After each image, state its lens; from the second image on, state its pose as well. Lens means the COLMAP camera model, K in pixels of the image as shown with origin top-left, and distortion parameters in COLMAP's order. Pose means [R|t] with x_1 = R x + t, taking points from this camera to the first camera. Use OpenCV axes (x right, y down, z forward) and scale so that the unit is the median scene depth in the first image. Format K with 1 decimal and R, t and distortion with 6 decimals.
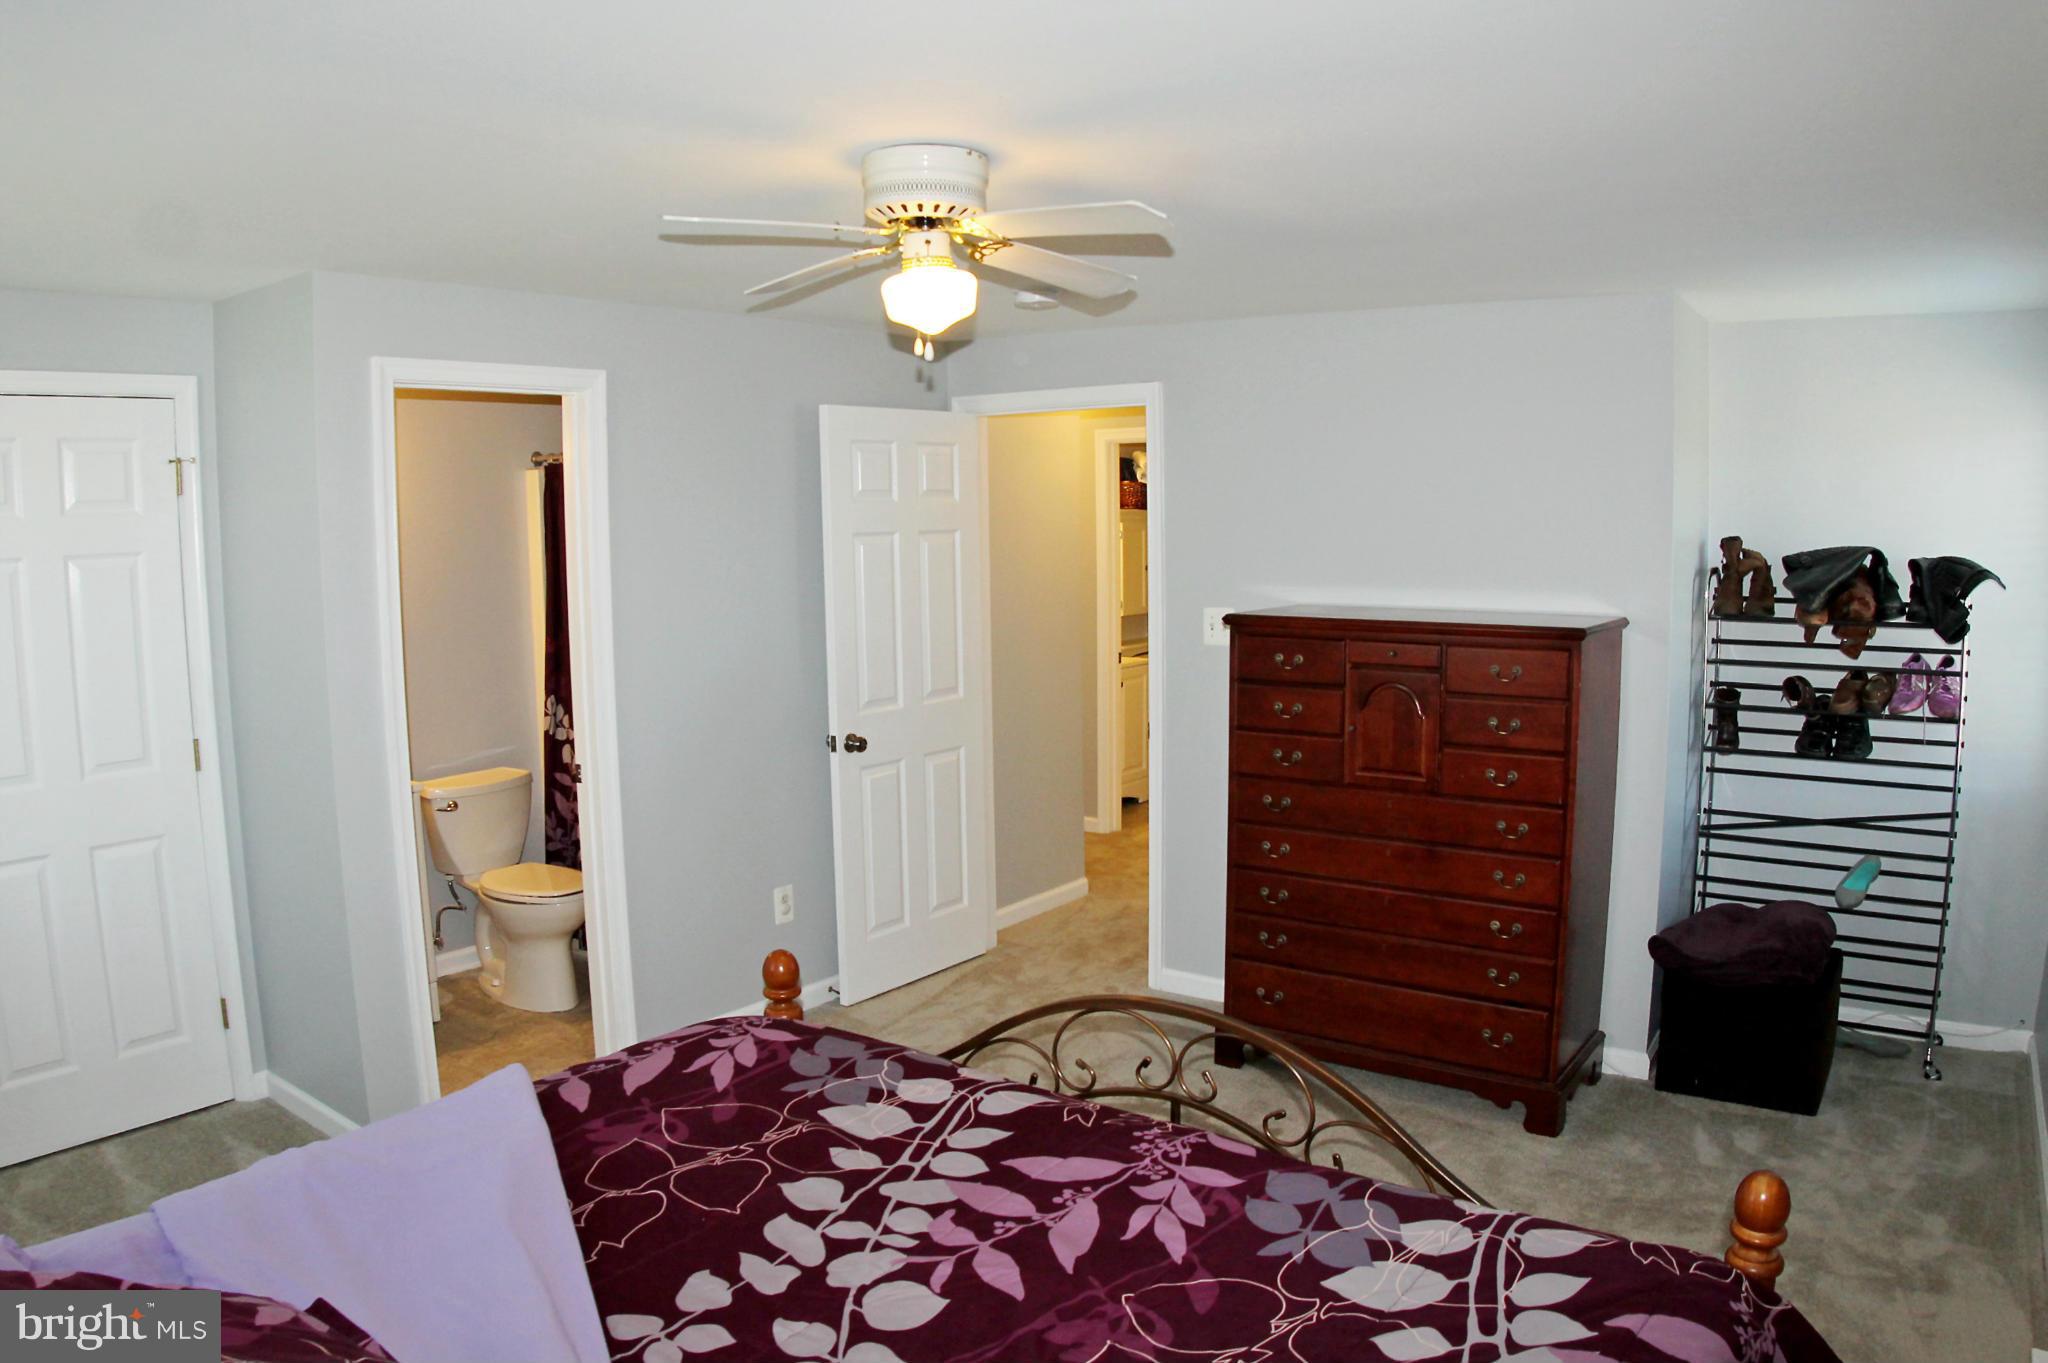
lens RADIAL K [[1417.6, 0, 1017.6], [0, 1417.6, 680.0], [0, 0, 1]] dist [-0.226125, 0.079698]
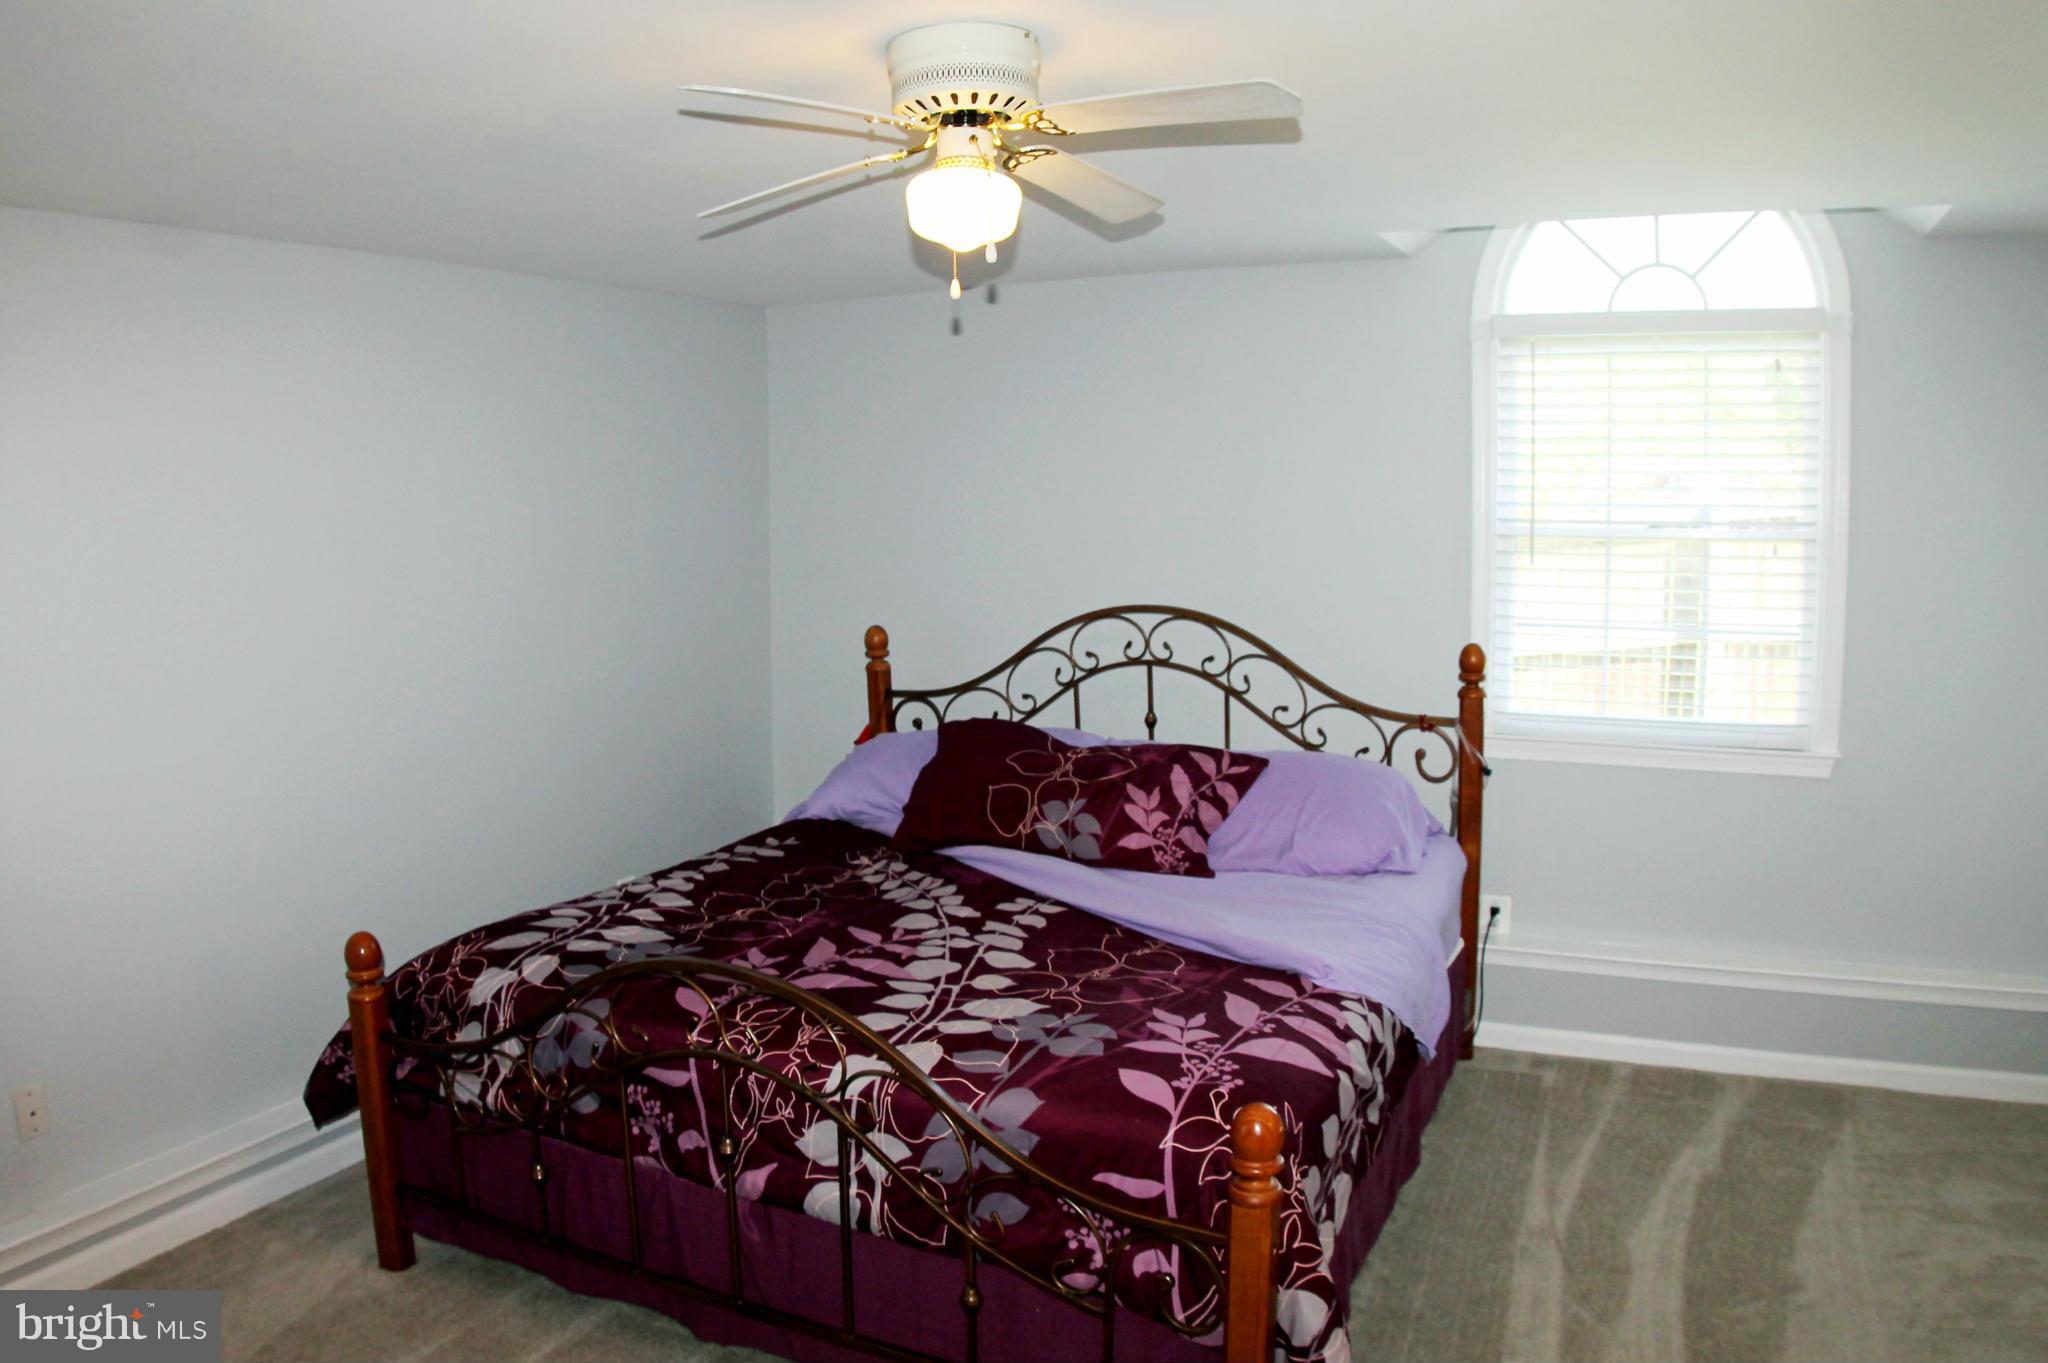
lens RADIAL K [[1442.9, 0, 1045.5], [0, 1442.9, 679.6], [0, 0, 1]] dist [-0.214906, 0.059736]
pose [[-0.980564, 0.052480, -0.189052, 0.071012], [0.005463, 0.970493, 0.241069, -0.246407], [0.196125, 0.235350, -0.951917, 2.256800]]
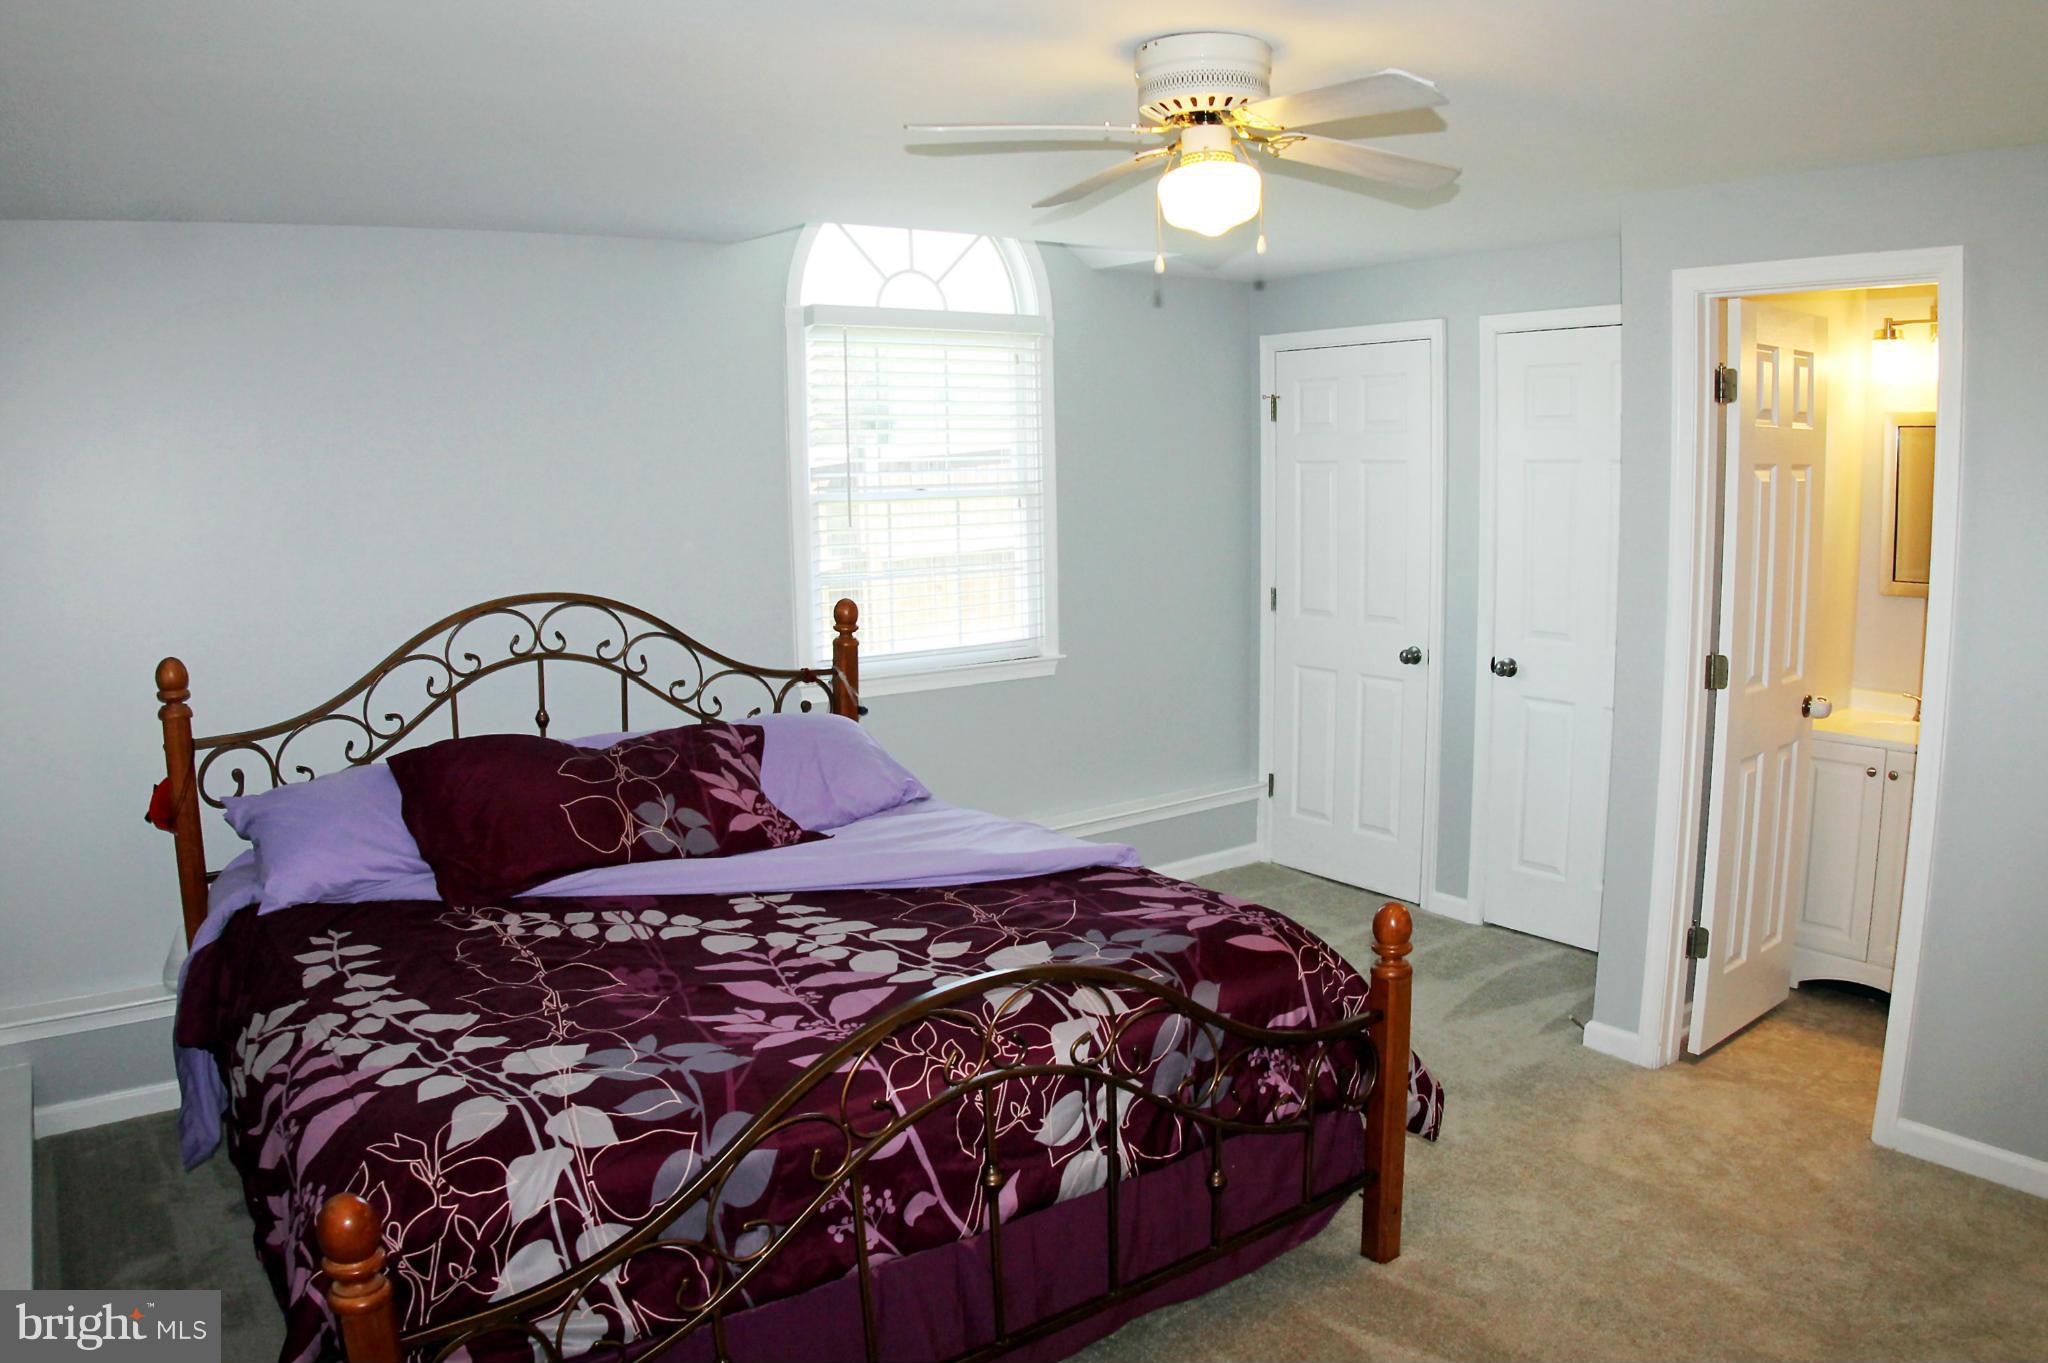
lens RADIAL K [[1417.6, 0, 1017.6], [0, 1417.6, 680.0], [0, 0, 1]] dist [-0.226125, 0.079698]
pose [[-0.295557, 0.163023, -0.941313, 1.065292], [-0.091212, 0.976016, 0.197672, -0.157562], [0.950961, 0.144282, -0.273599, 1.413970]]
